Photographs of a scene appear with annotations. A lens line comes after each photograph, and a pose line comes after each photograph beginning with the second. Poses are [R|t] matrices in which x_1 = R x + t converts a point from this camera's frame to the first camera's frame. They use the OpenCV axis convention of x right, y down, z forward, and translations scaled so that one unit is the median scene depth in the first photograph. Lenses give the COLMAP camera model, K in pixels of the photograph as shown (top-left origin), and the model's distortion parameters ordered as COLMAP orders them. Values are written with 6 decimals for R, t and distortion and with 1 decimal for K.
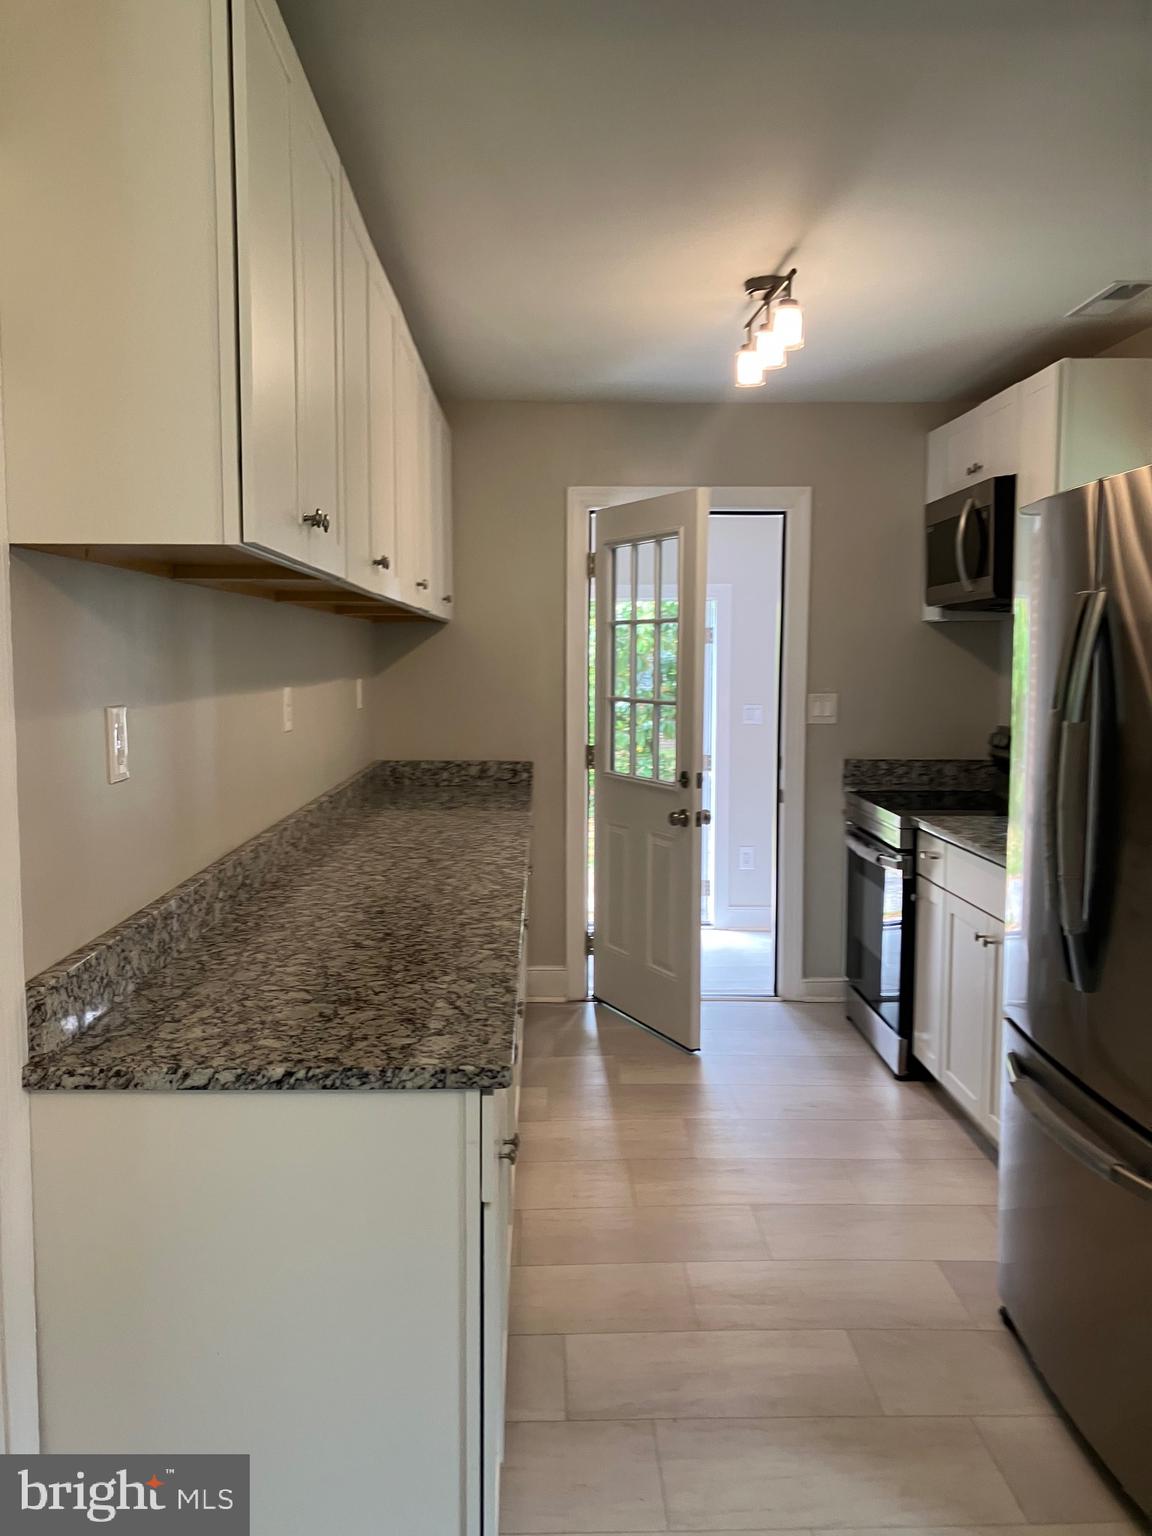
lens RADIAL K [[1263.4, 0, 575.5], [0, 1263.4, 764.3], [0, 0, 1]] dist [0.044187, -0.055130]
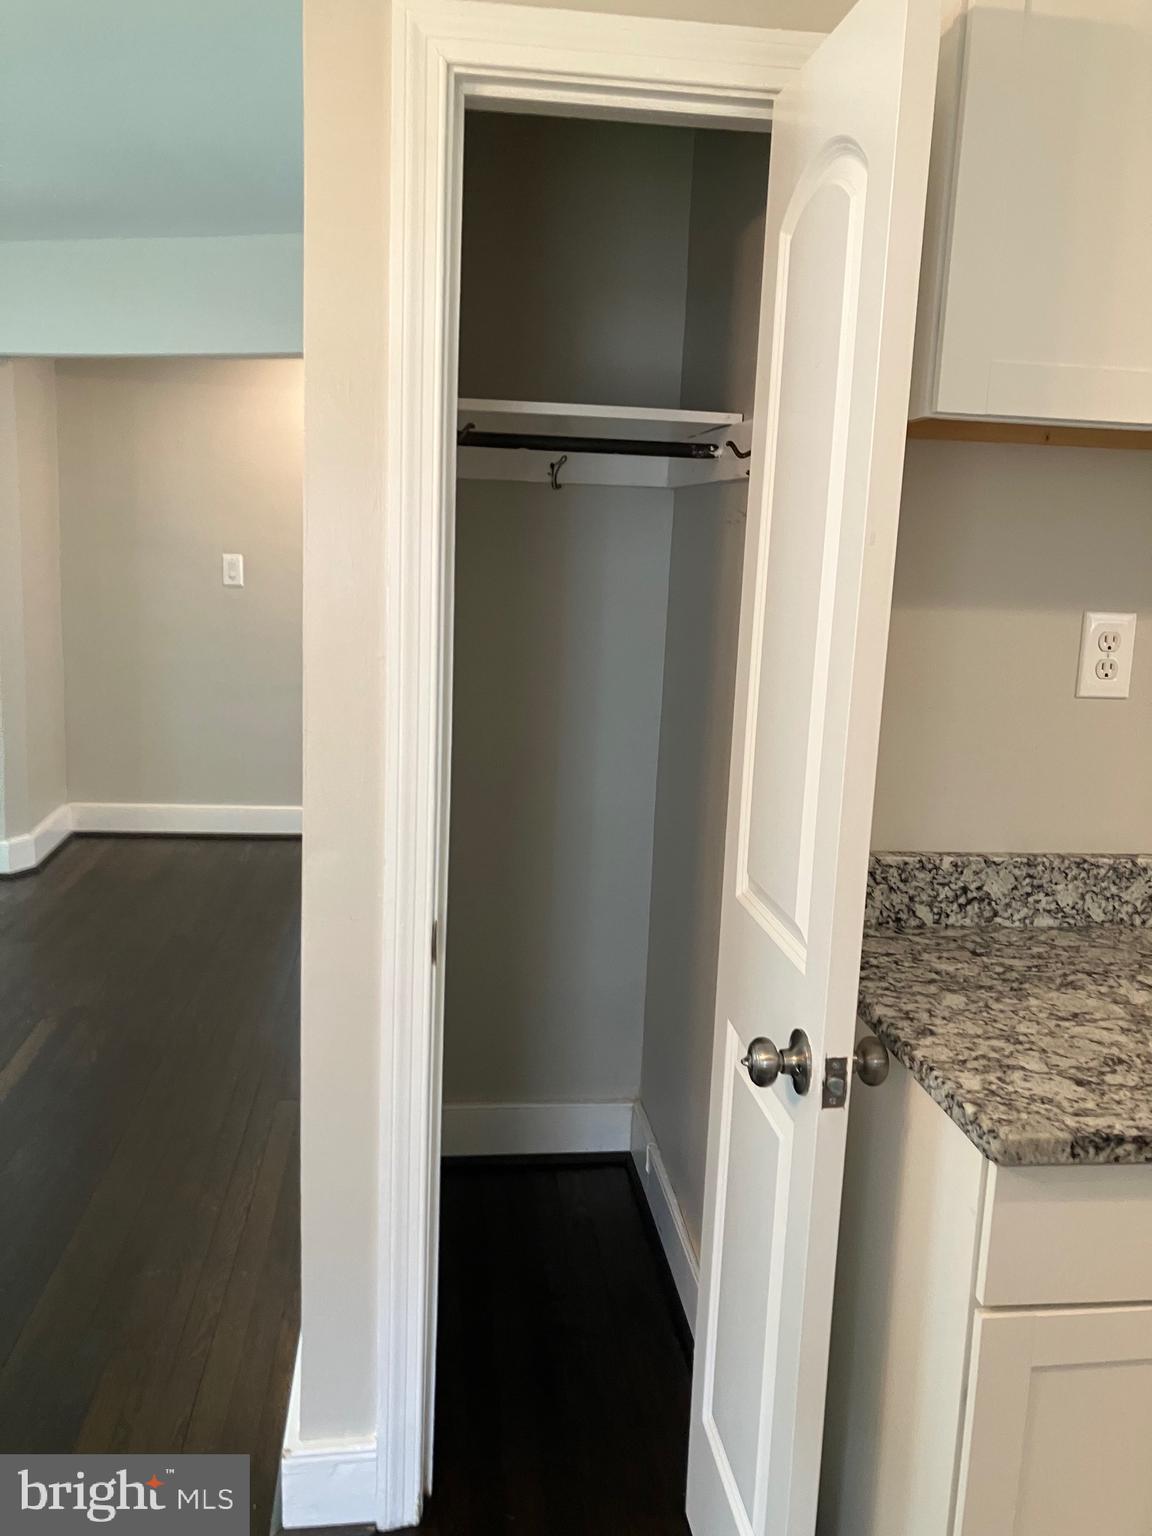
lens RADIAL K [[1263.4, 0, 576.6], [0, 1263.4, 752.4], [0, 0, 1]] dist [0.044187, -0.055130]
pose [[0.091981, 0.169875, -0.981164, 0.253649], [-0.123107, 0.979721, 0.158084, -0.023070], [0.988122, 0.106247, 0.111028, 0.288784]]
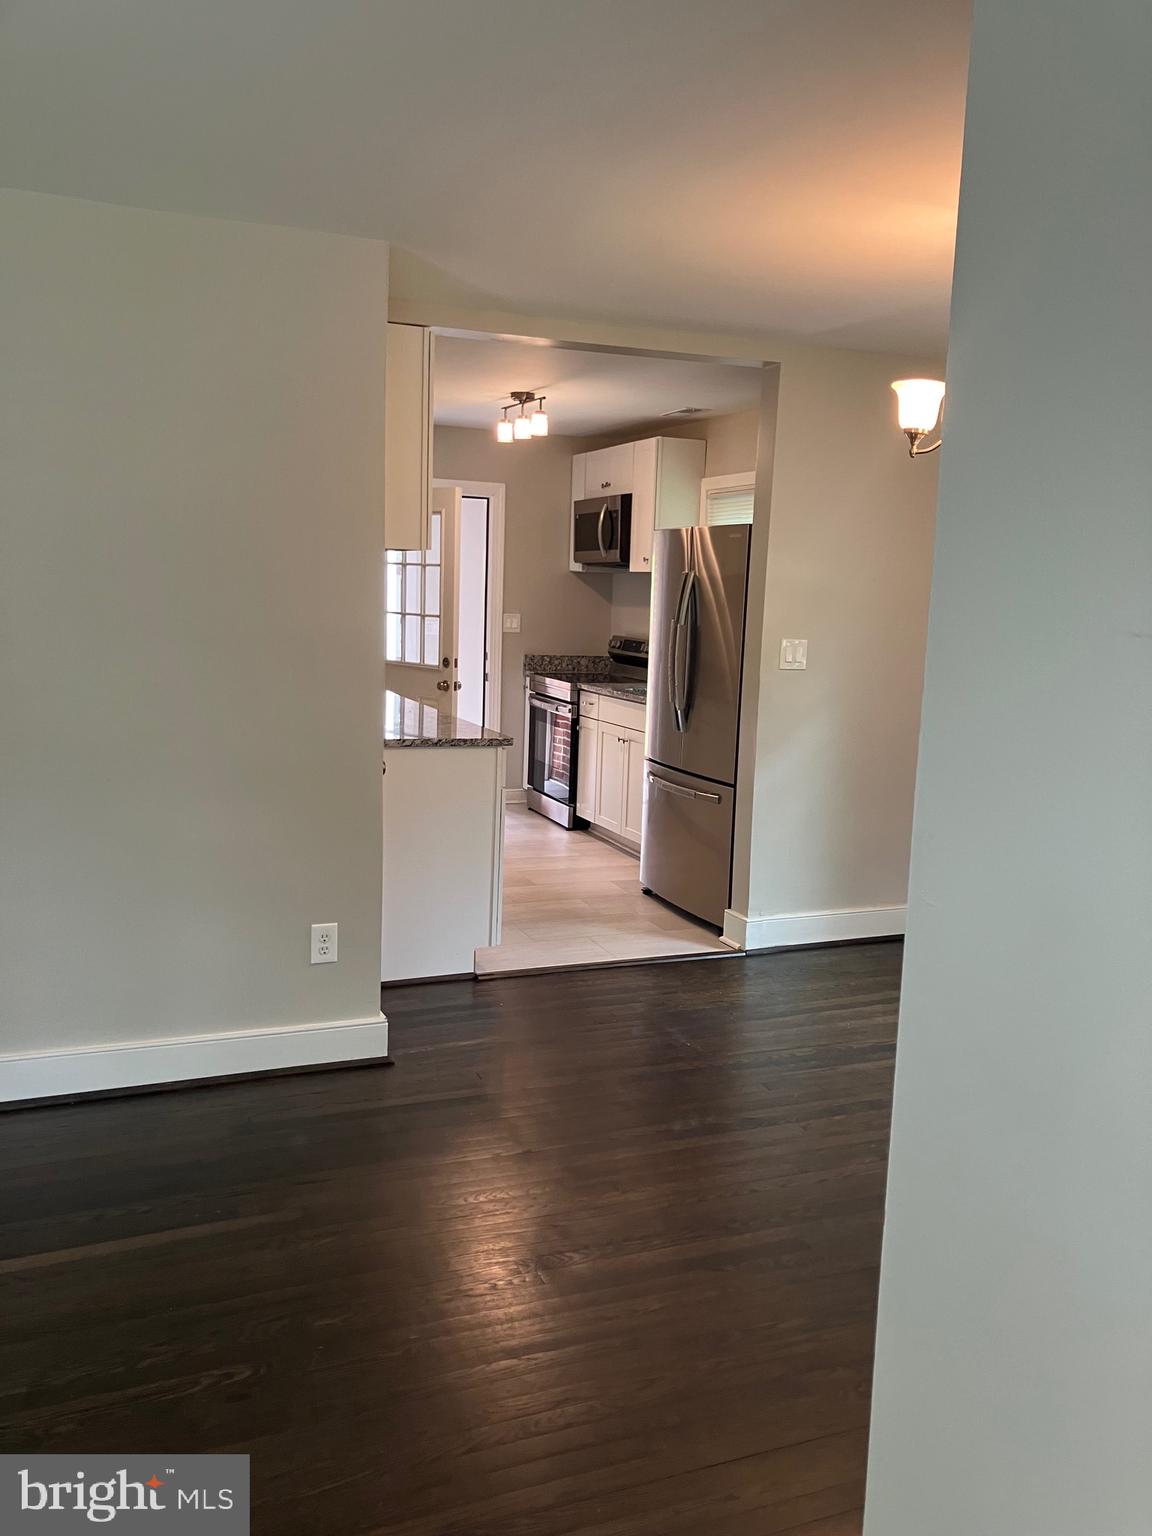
lens RADIAL K [[1263.4, 0, 599.7], [0, 1263.4, 803.6], [0, 0, 1]] dist [0.044187, -0.055130]
pose [[0.930446, -0.029682, 0.365226, -0.365242], [-0.002917, 0.996082, 0.088383, 0.052696], [-0.366419, -0.083301, 0.926714, -0.689485]]
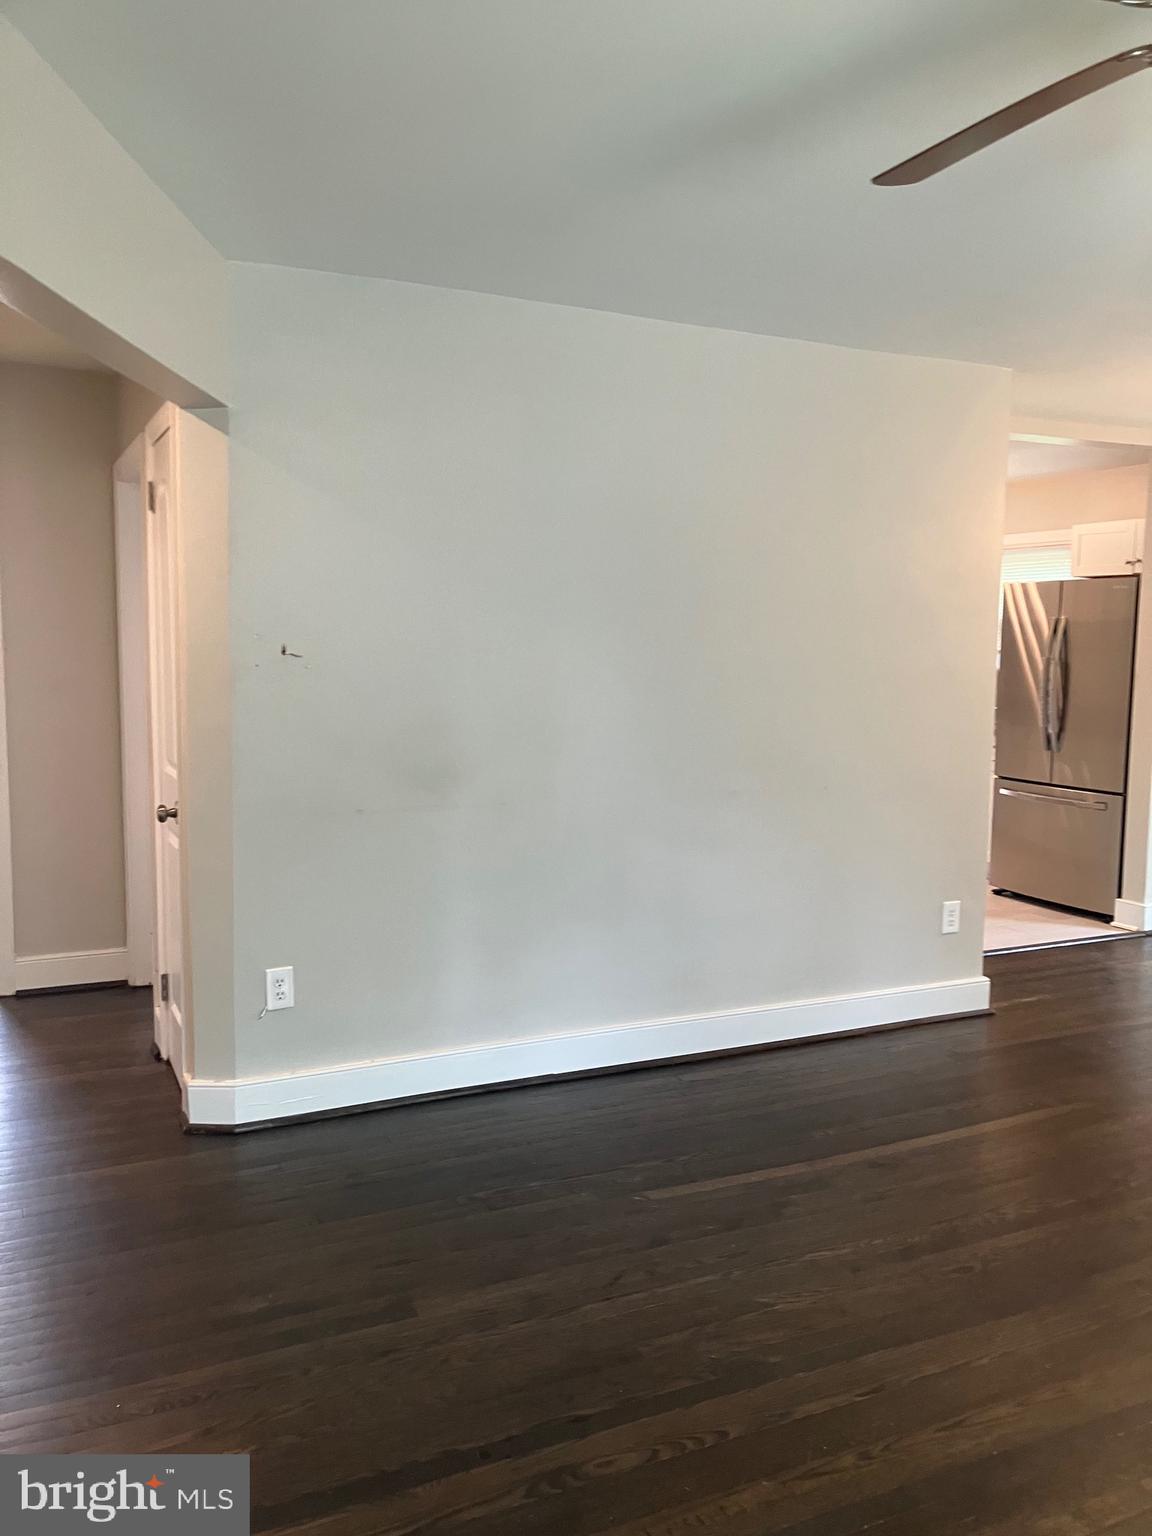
lens RADIAL K [[1263.4, 0, 585.9], [0, 1263.4, 786.9], [0, 0, 1]] dist [0.044187, -0.055130]
pose [[0.911355, -0.037420, 0.409917, -0.992572], [0.024636, 0.999033, 0.036424, 0.066311], [-0.410884, -0.023097, 0.911395, -0.688925]]
